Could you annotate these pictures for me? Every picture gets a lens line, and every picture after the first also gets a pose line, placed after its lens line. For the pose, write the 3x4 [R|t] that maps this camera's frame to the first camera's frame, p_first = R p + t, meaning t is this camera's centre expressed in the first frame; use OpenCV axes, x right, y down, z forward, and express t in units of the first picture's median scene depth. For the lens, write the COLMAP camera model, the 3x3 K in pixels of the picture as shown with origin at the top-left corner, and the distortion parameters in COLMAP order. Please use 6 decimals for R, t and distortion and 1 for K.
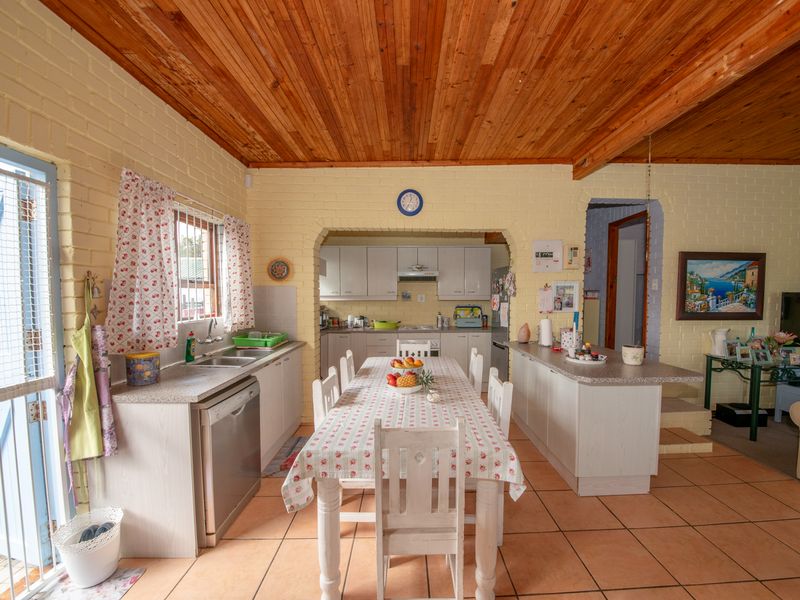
lens RADIAL K [[331.1, 0, 428.0], [0, 331.1, 314.3], [0, 0, 1]] dist [-0.000003, -0.000258]
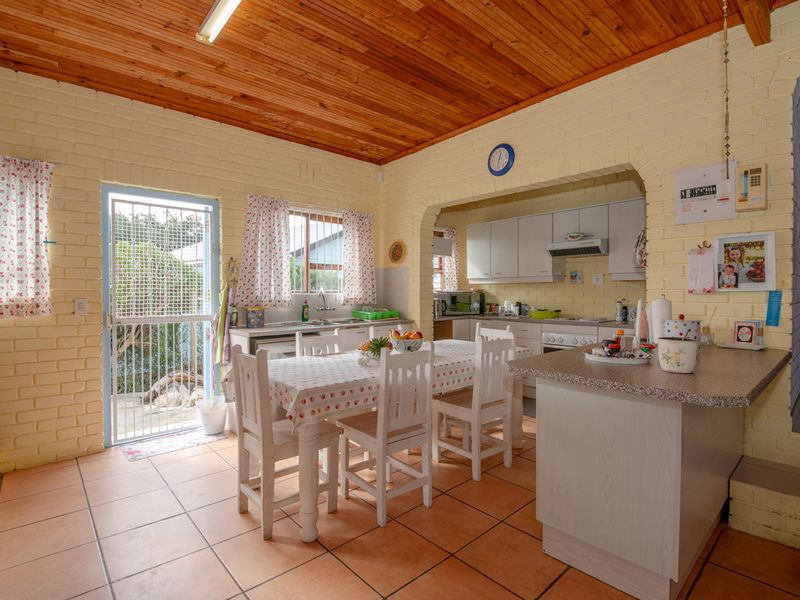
lens RADIAL K [[419.4, 0, 400.0], [0, 419.4, 300.0], [0, 0, 1]] dist [-0.031580, -0.001705]
pose [[0.624470, 0.012776, -0.780945, 0.630044], [-0.044478, 0.998825, -0.019225, 0.048689], [0.779782, 0.046740, 0.624304, 0.165284]]
